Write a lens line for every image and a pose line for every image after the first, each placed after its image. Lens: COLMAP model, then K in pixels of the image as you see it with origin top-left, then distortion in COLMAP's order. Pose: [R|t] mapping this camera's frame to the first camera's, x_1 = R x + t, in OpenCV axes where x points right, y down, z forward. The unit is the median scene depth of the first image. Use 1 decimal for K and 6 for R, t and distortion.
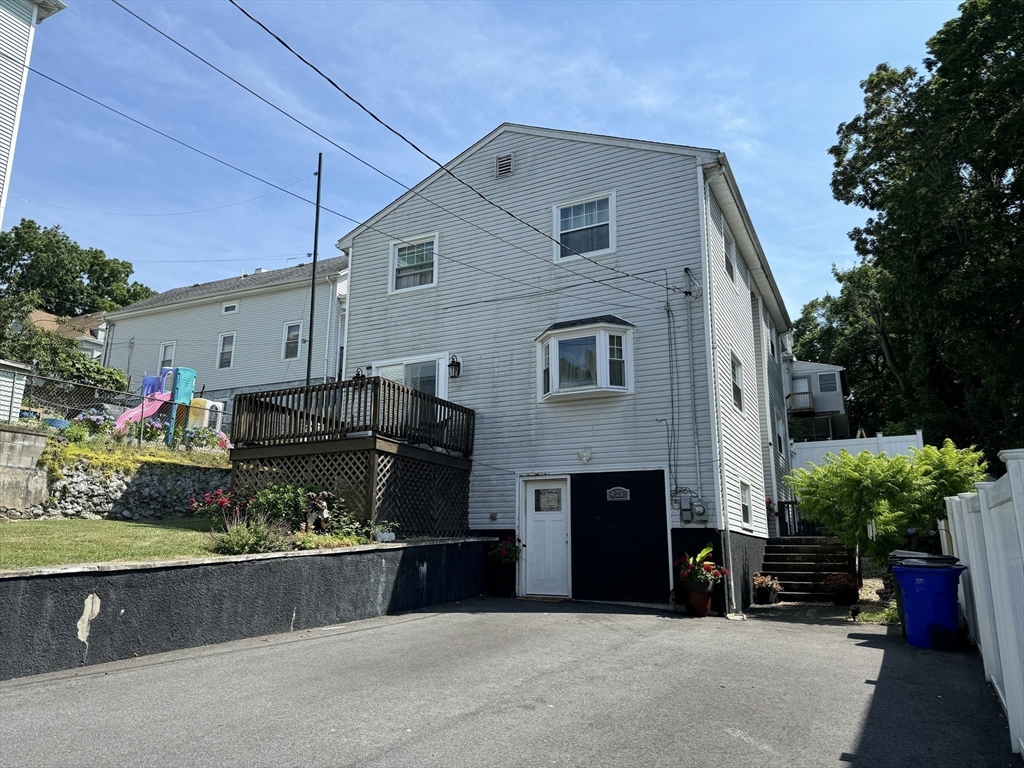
lens RADIAL K [[703.7, 0, 512.0], [0, 703.7, 384.0], [0, 0, 1]] dist [0.083001, -0.102911]
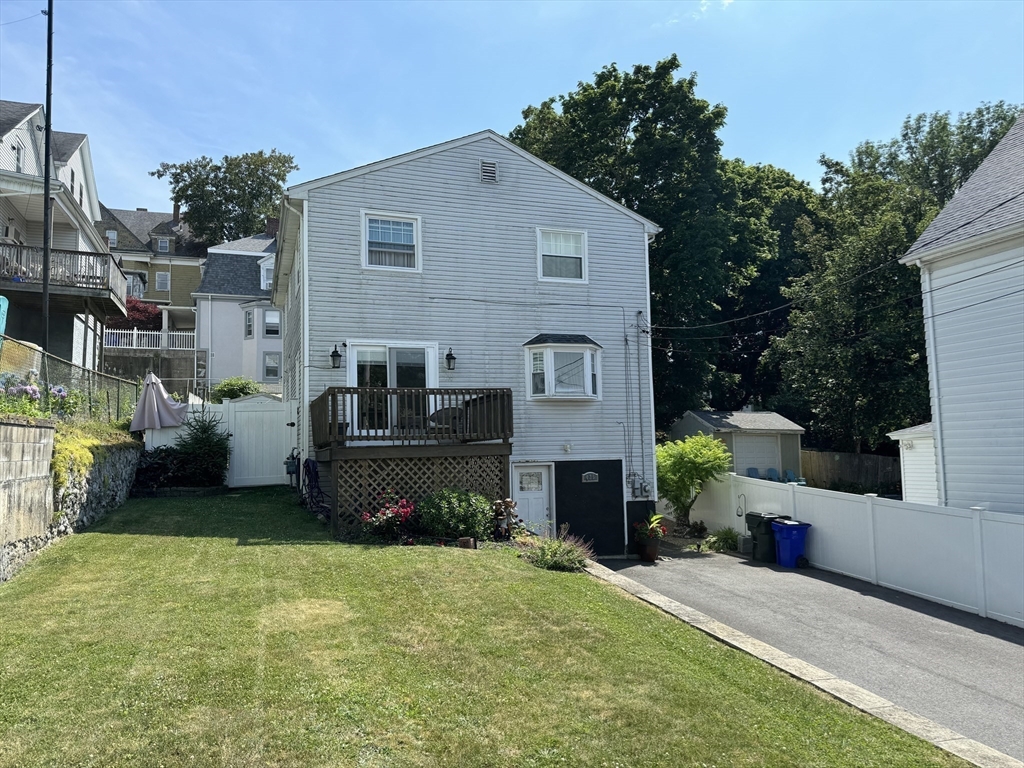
lens RADIAL K [[703.7, 0, 512.0], [0, 703.7, 384.0], [0, 0, 1]] dist [0.083001, -0.102911]
pose [[0.690978, 0.048038, 0.721278, -0.847835], [-0.144236, 0.986888, 0.072449, -0.083844], [-0.708340, -0.154095, 0.688846, 0.210812]]
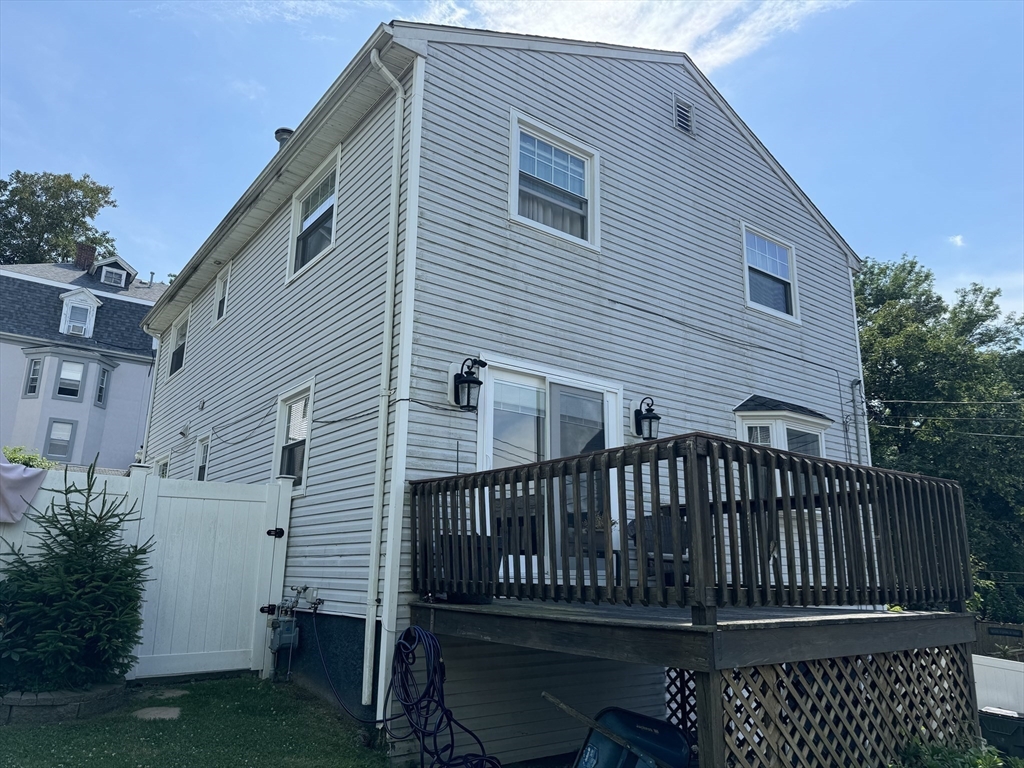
lens RADIAL K [[712.5, 0, 512.0], [0, 712.5, 384.0], [0, 0, 1]] dist [0.058221, -0.059703]
pose [[0.446534, 0.227023, 0.865487, -0.663377], [-0.223280, 0.964948, -0.137915, 0.052987], [-0.866460, -0.131662, 0.481572, 0.897114]]
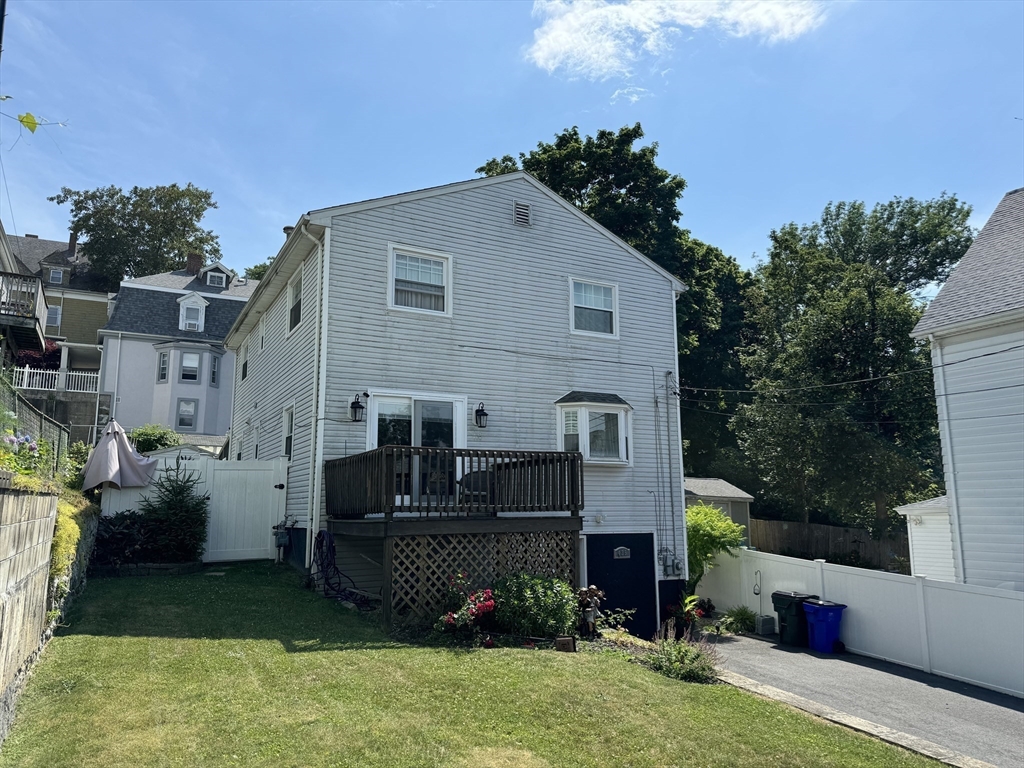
lens RADIAL K [[705.9, 0, 515.9], [0, 705.9, 380.5], [0, 0, 1]] dist [0.080428, -0.104990]
pose [[0.571605, 0.137773, 0.808880, -0.891176], [-0.183953, 0.982227, -0.037306, -0.047209], [-0.799643, -0.127471, 0.586789, 0.450496]]
